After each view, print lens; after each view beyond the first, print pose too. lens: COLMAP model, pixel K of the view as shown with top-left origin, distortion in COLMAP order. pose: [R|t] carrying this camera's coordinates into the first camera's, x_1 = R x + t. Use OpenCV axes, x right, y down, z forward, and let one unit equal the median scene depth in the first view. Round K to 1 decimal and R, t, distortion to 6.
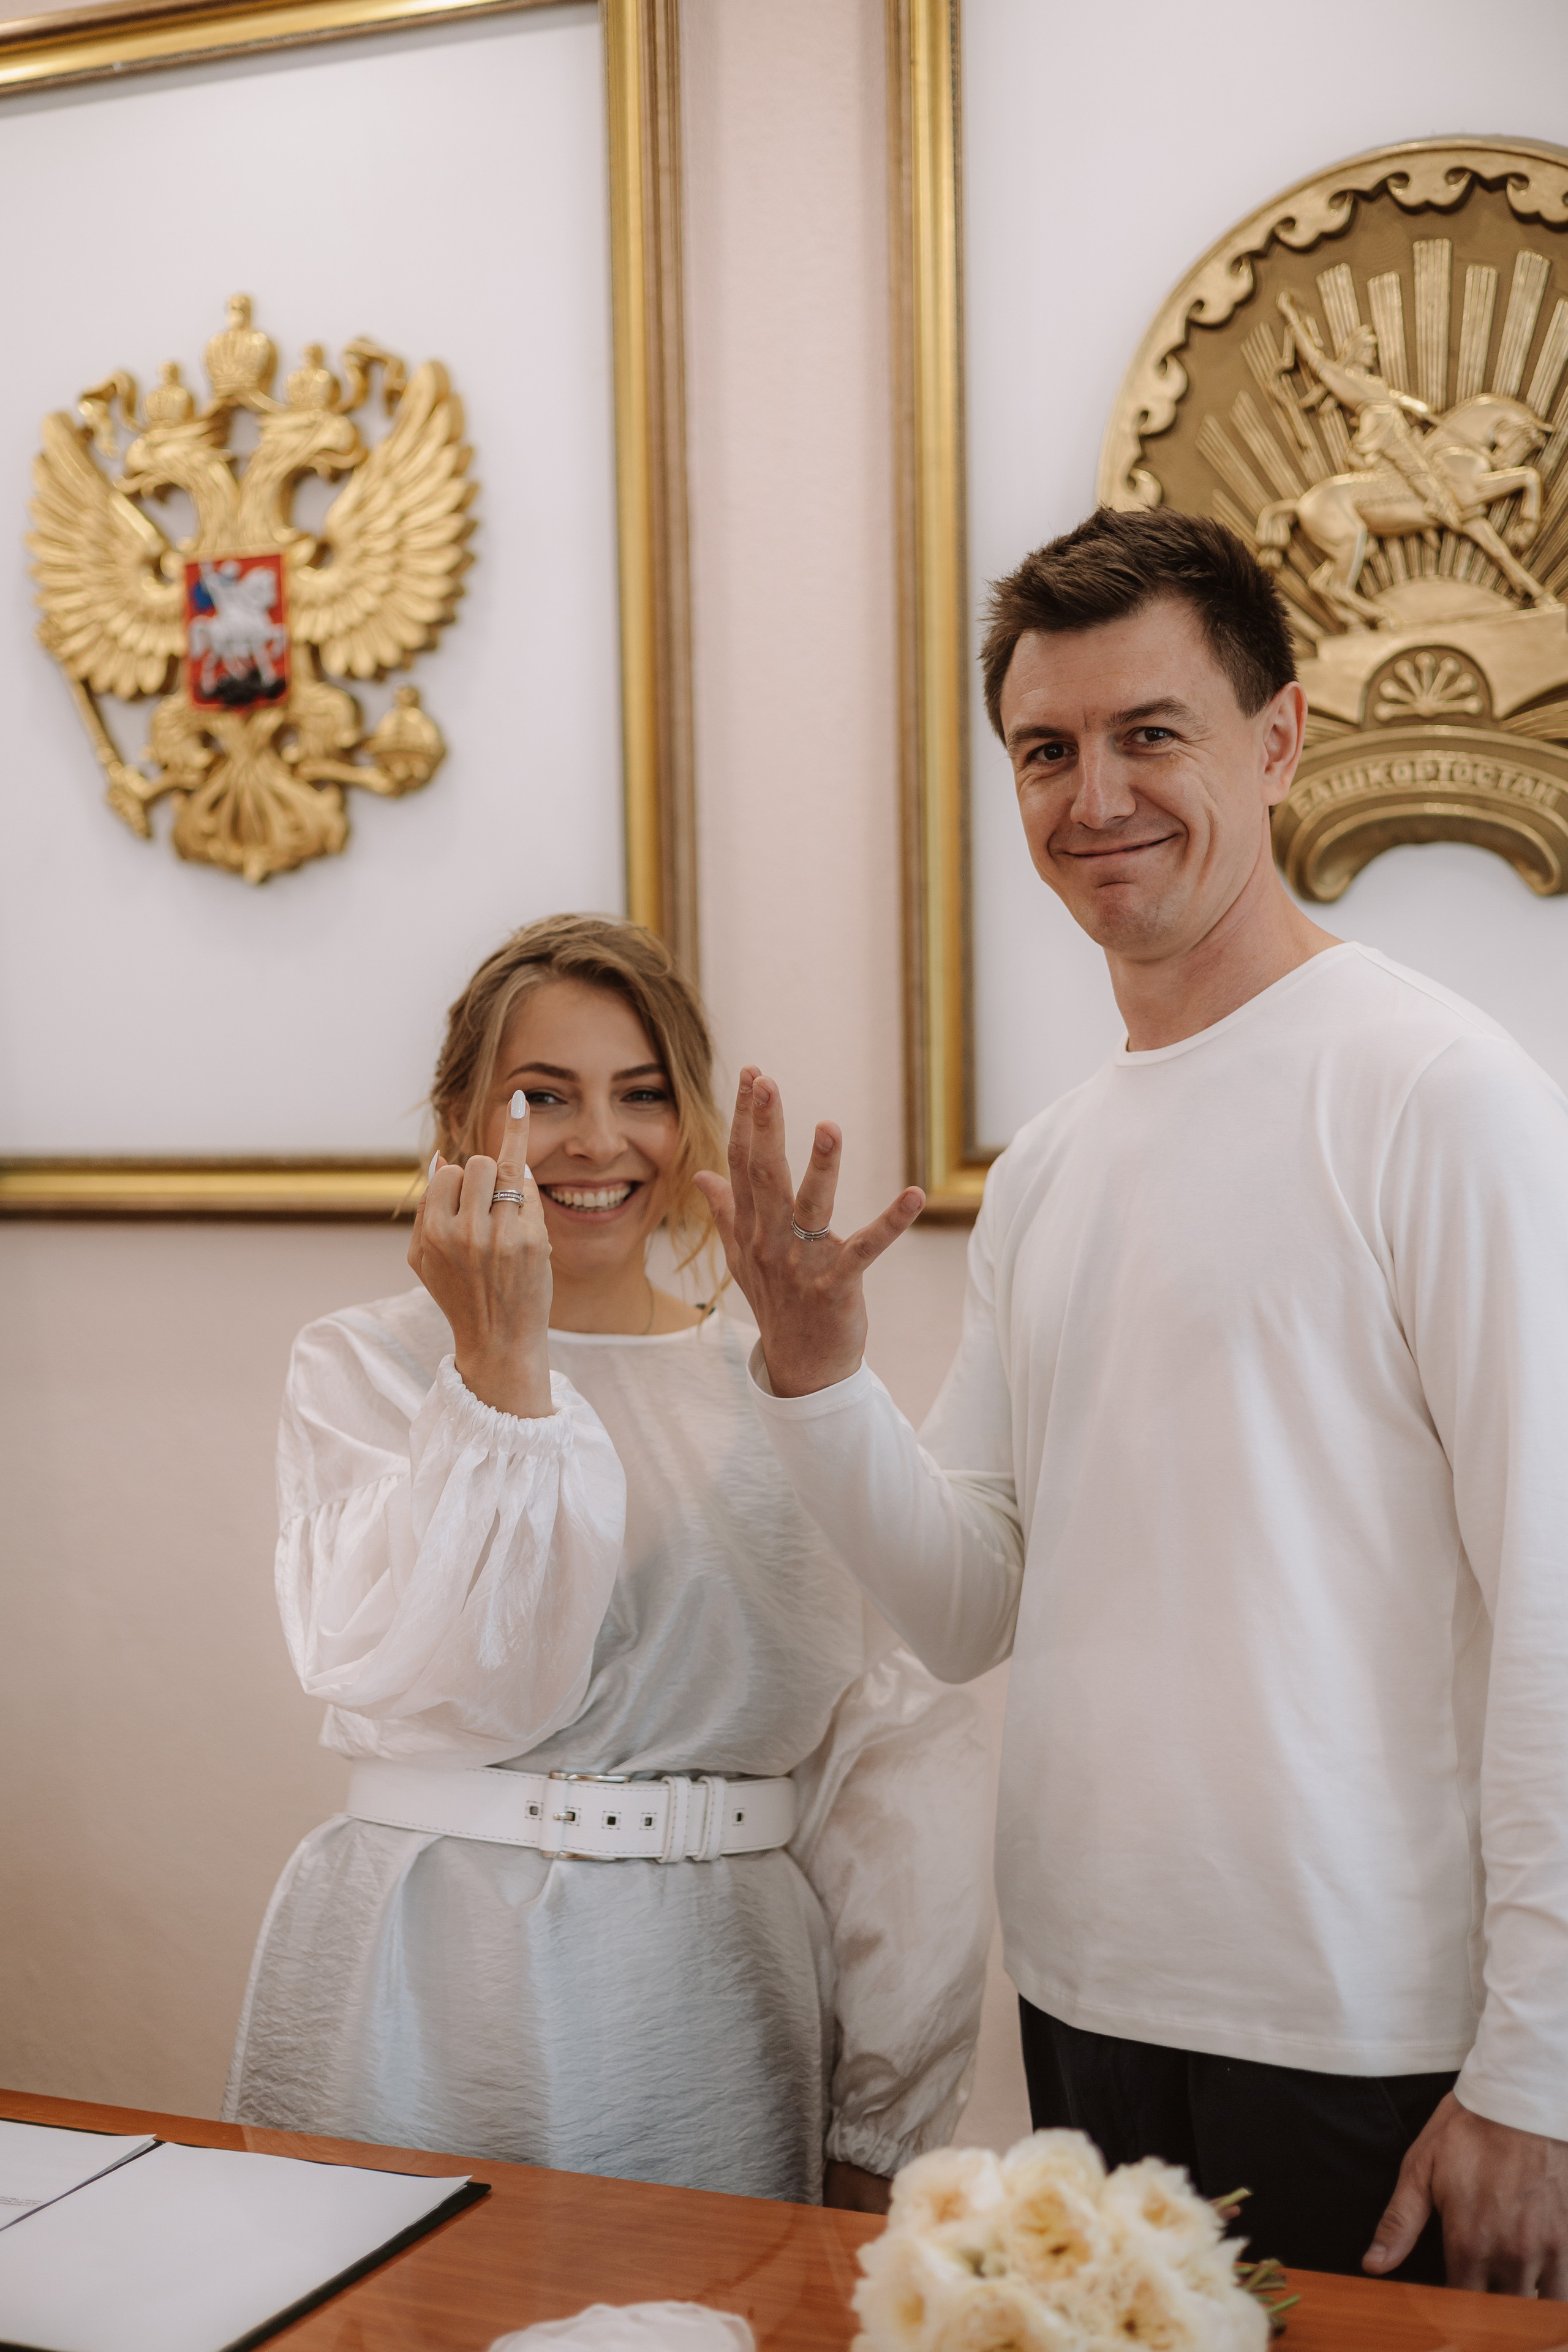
lens RADIAL K [[3329.3, 0, 785.8], [0, 3329.3, 1142.2], [0, 0, 1]] dist [0.003962, -0.104655]
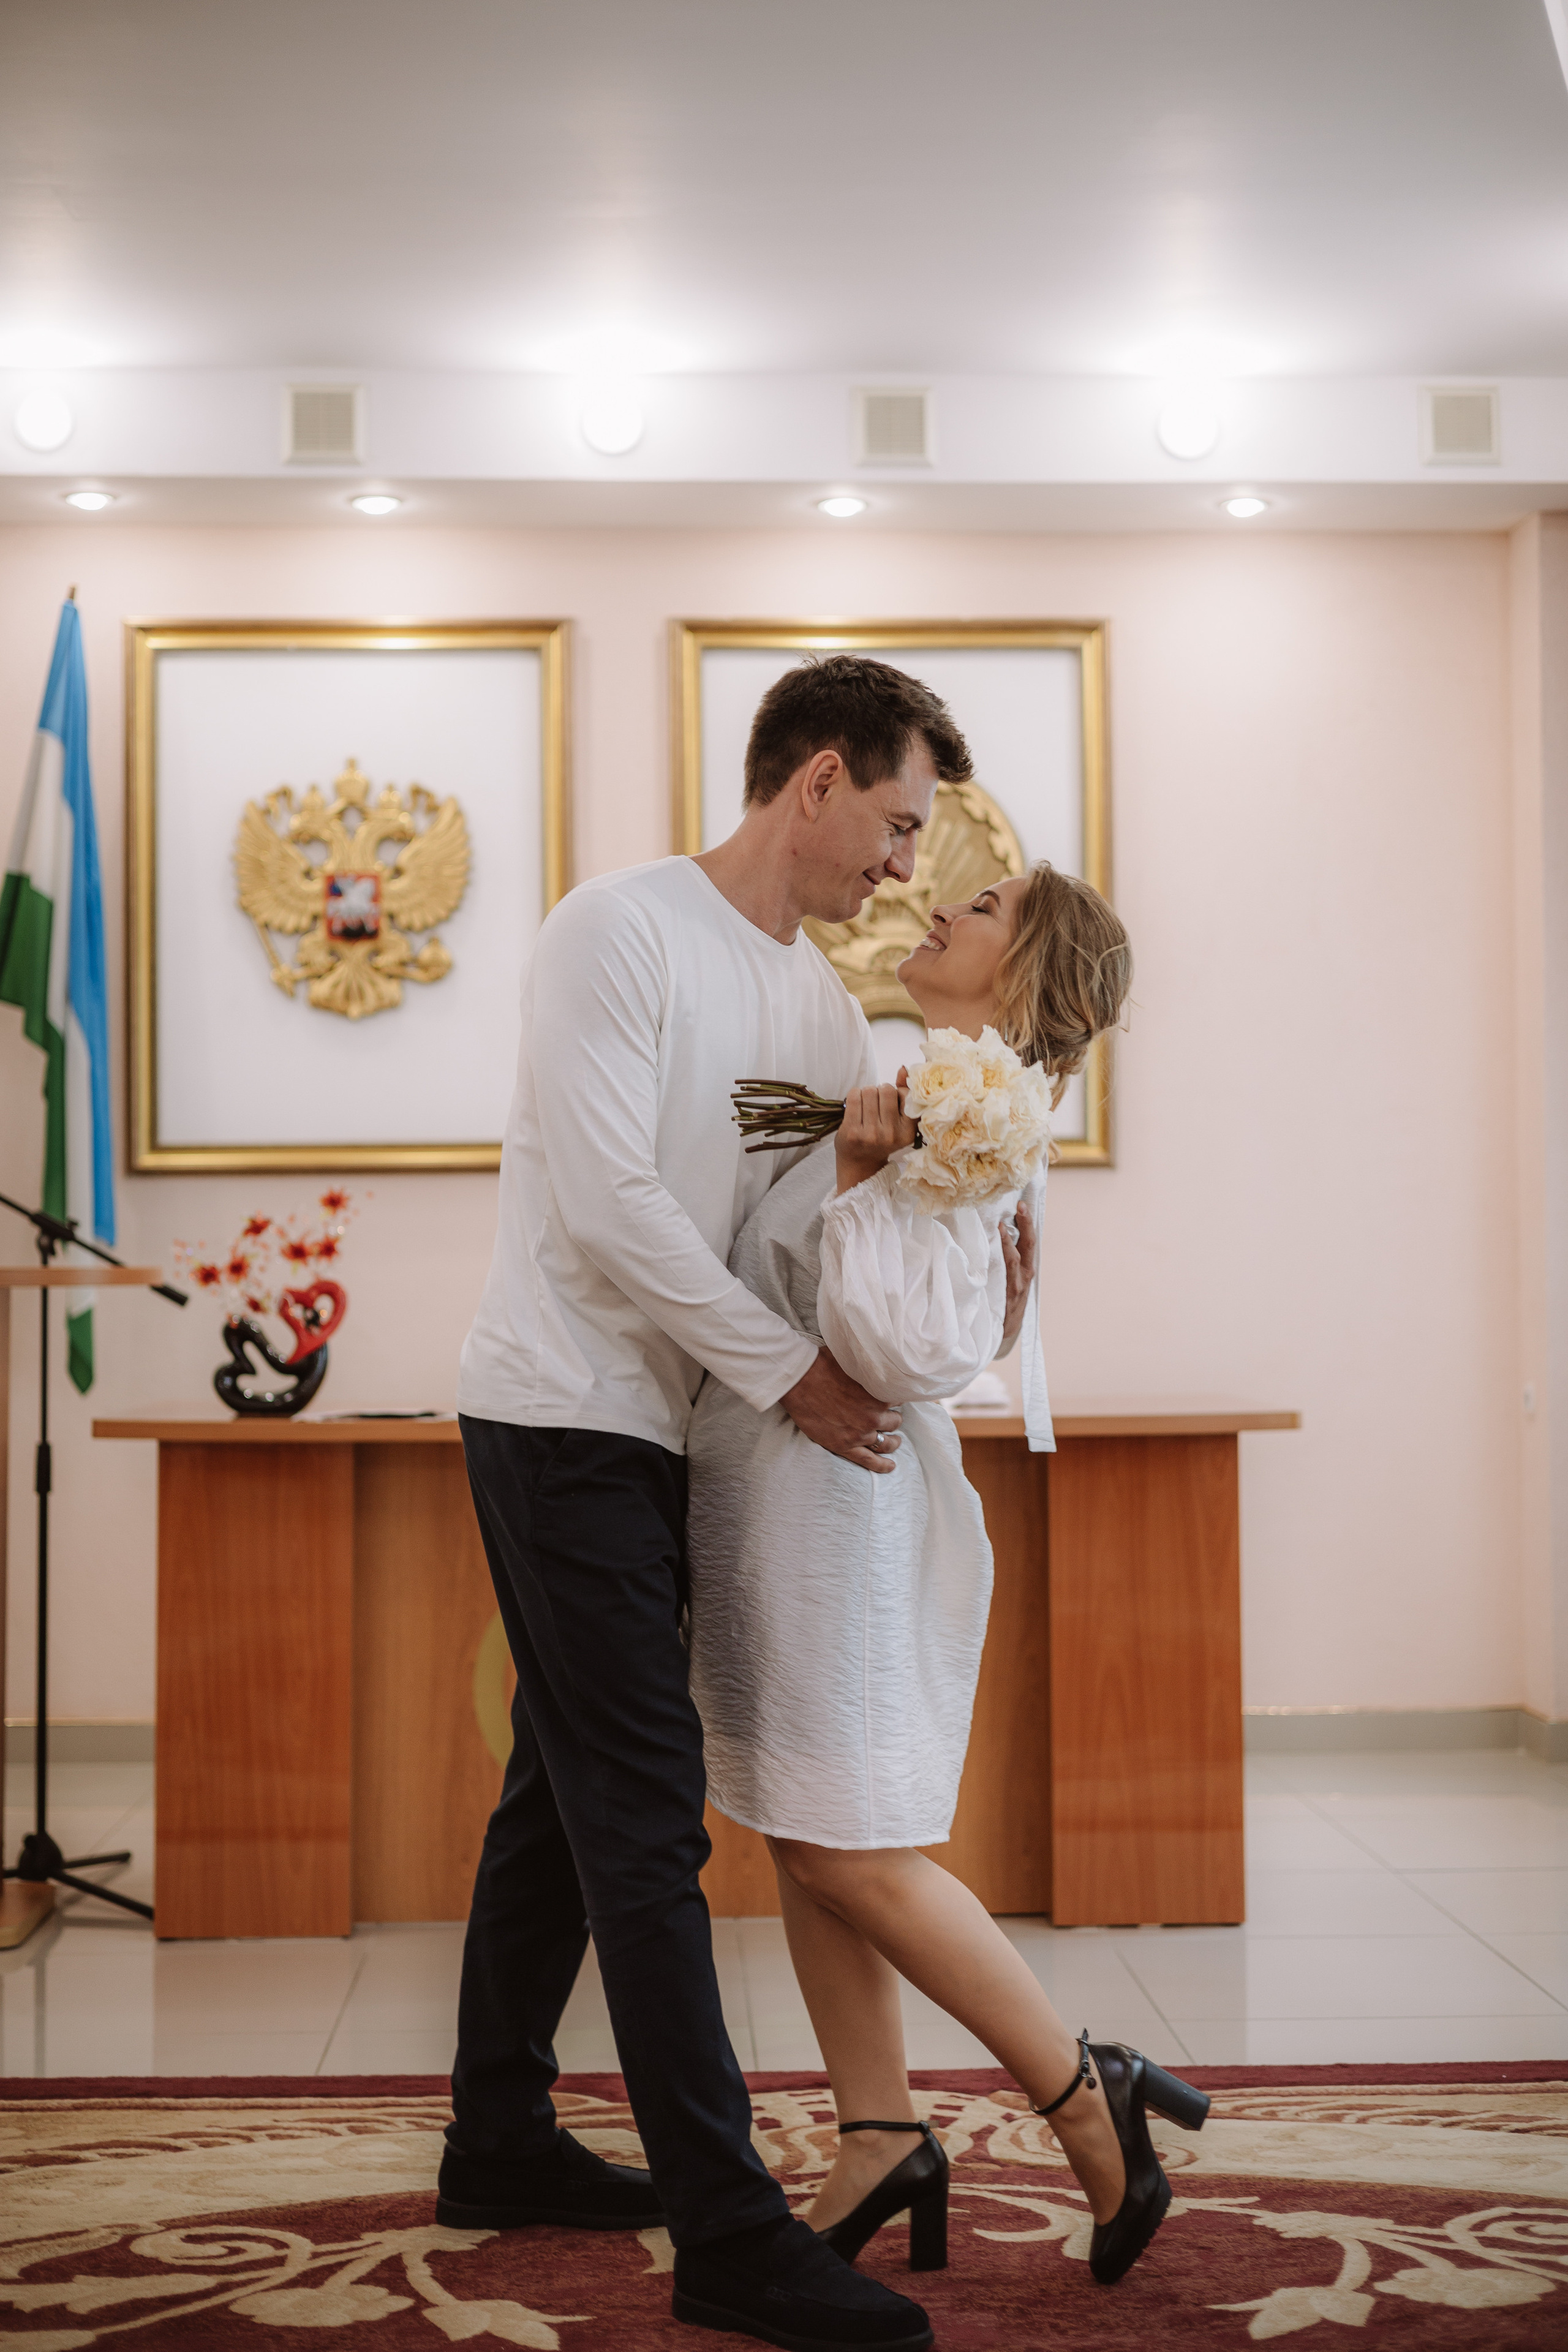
lens RADIAL K [[3329.3, 0, 785.8], [0, 3329.3, 1142.2], [0, 0, 1]] dist [0.003962, -0.104655]
pose [[0.896033, 0.030620, 0.442931, -1.033287], [0.005021, 0.996856, -0.079071, 0.211288], [-0.443960, 0.073074, 0.893062, -1.286876]]
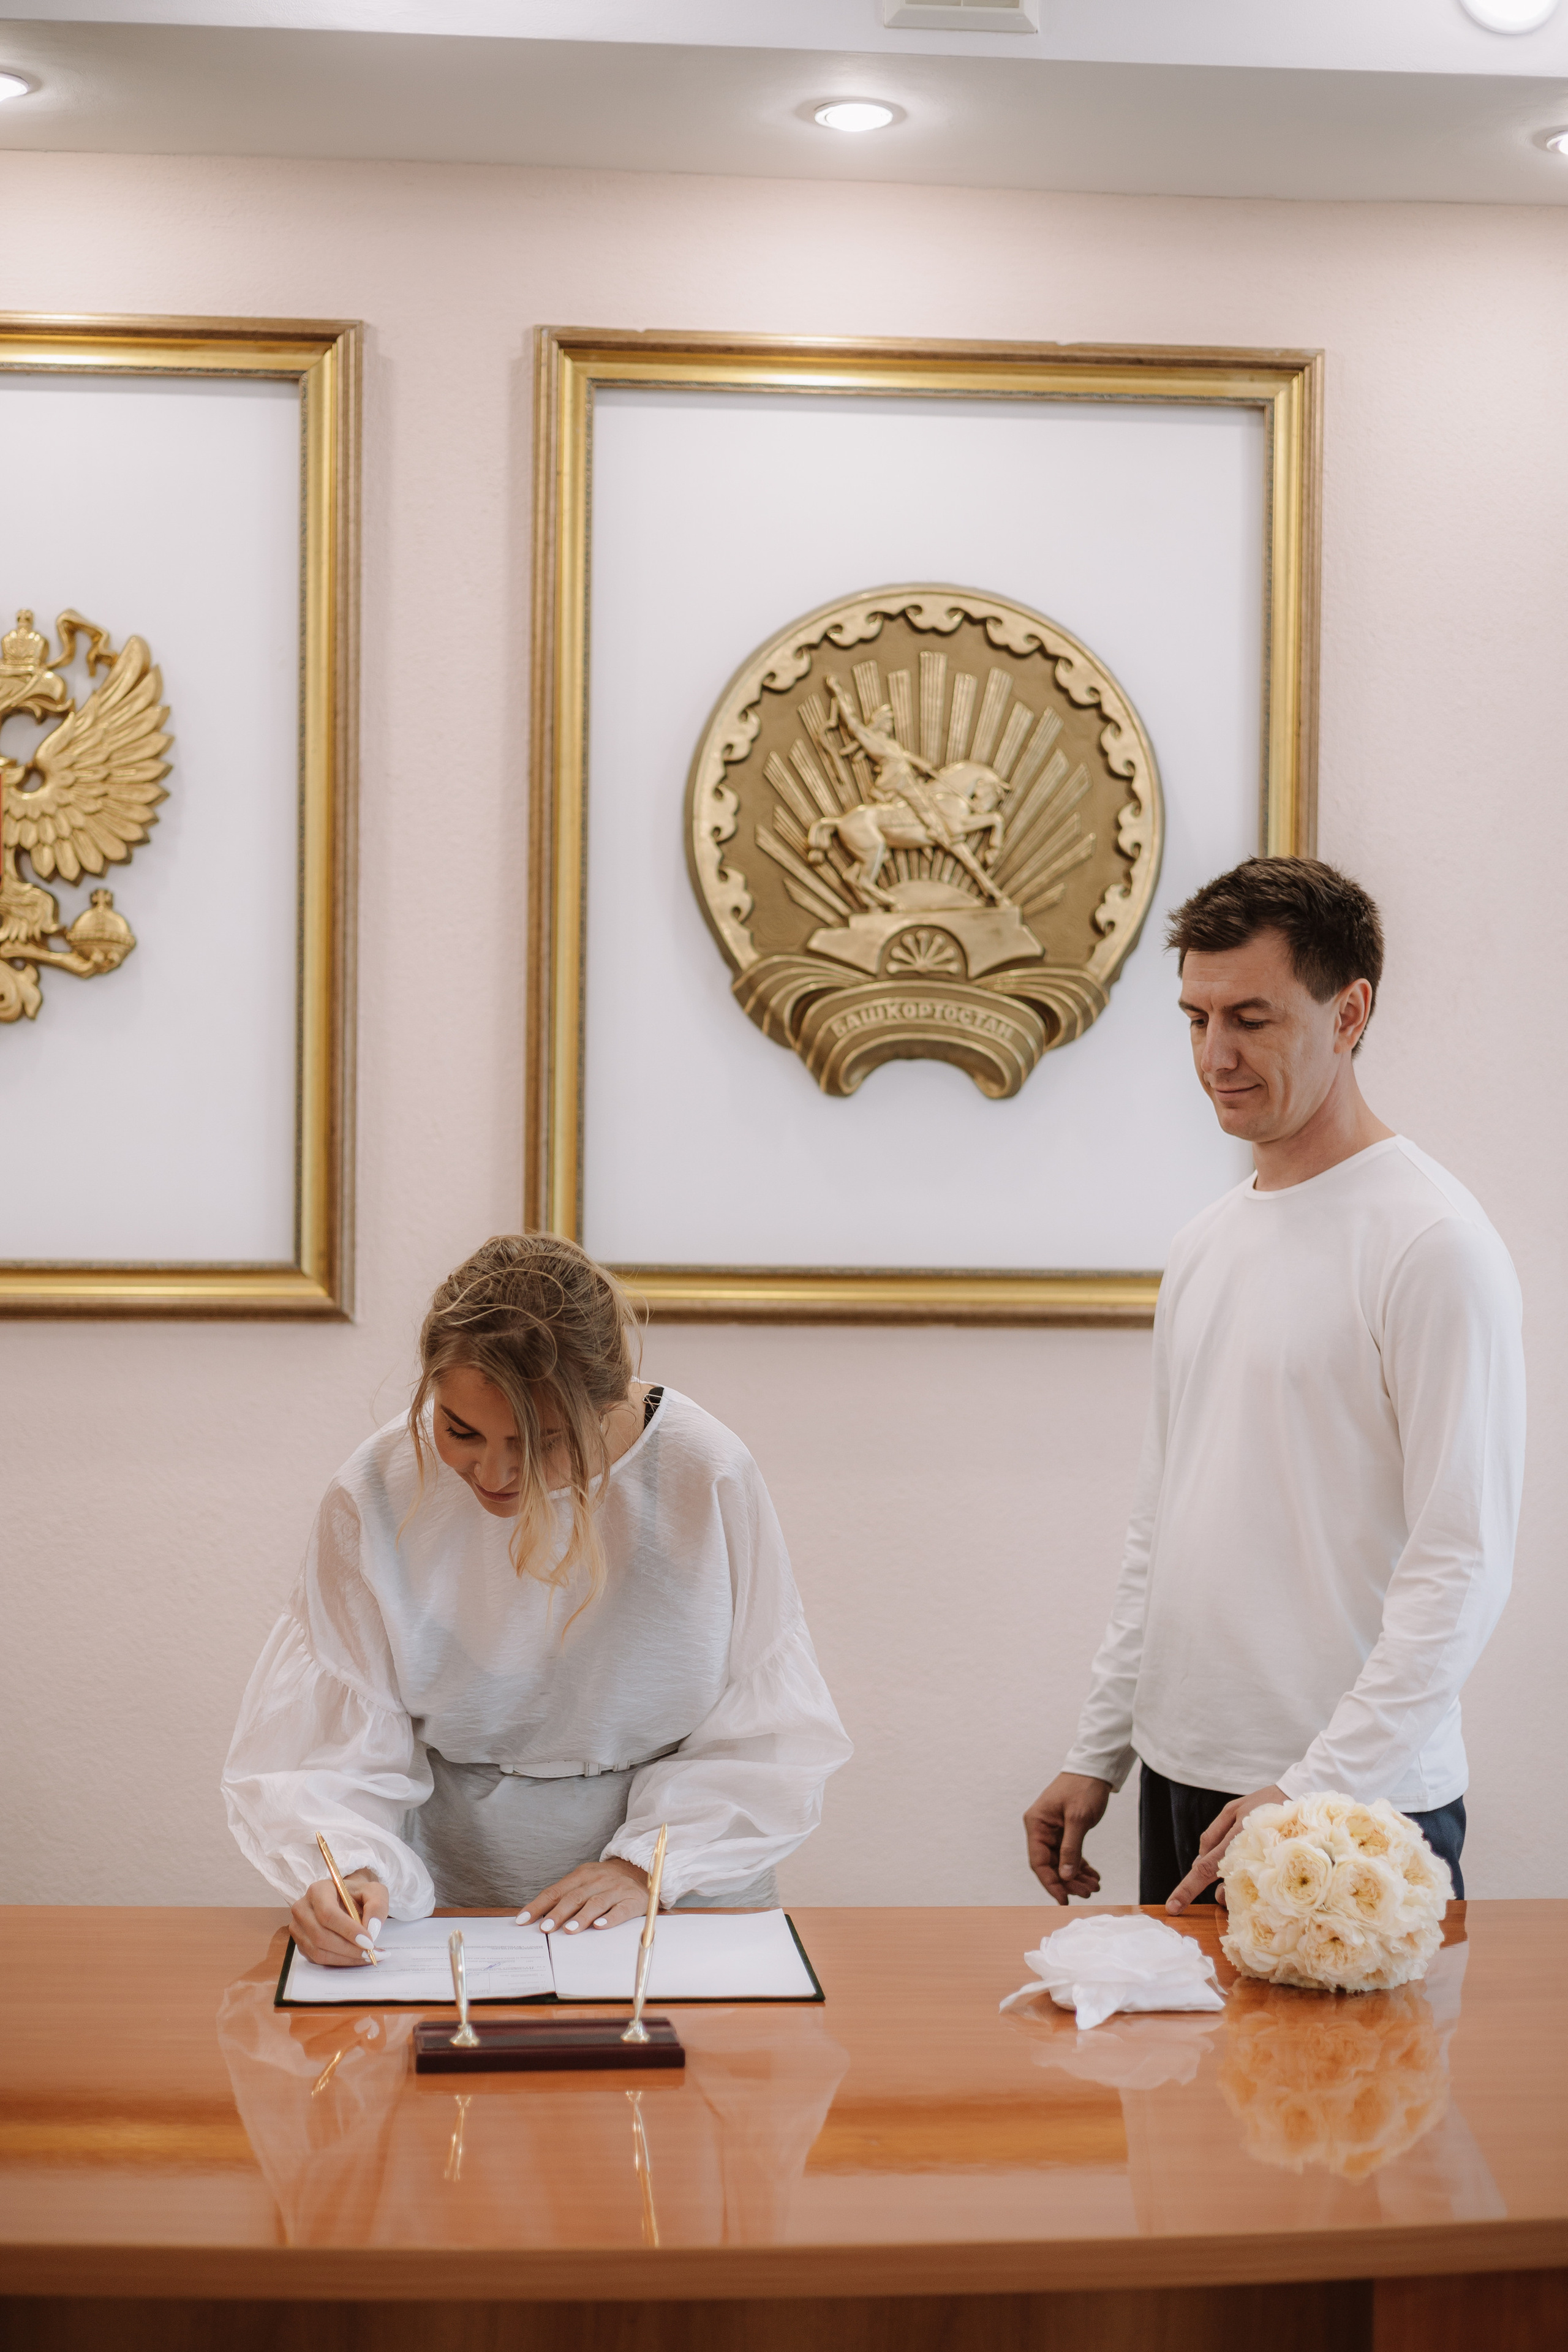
lens RADIAL K [[3329.3, 0, 785.8], [0, 3329.3, 1142.2], [0, 0, 1]] dist [0.003962, -0.104655]
pose [[0.878477, 0.025747, 0.477091, -0.556466], [-0.012501, 0.999444, -0.030918, -0.006716], [-0.477621, 0.021196, 0.878310, -0.261107]]
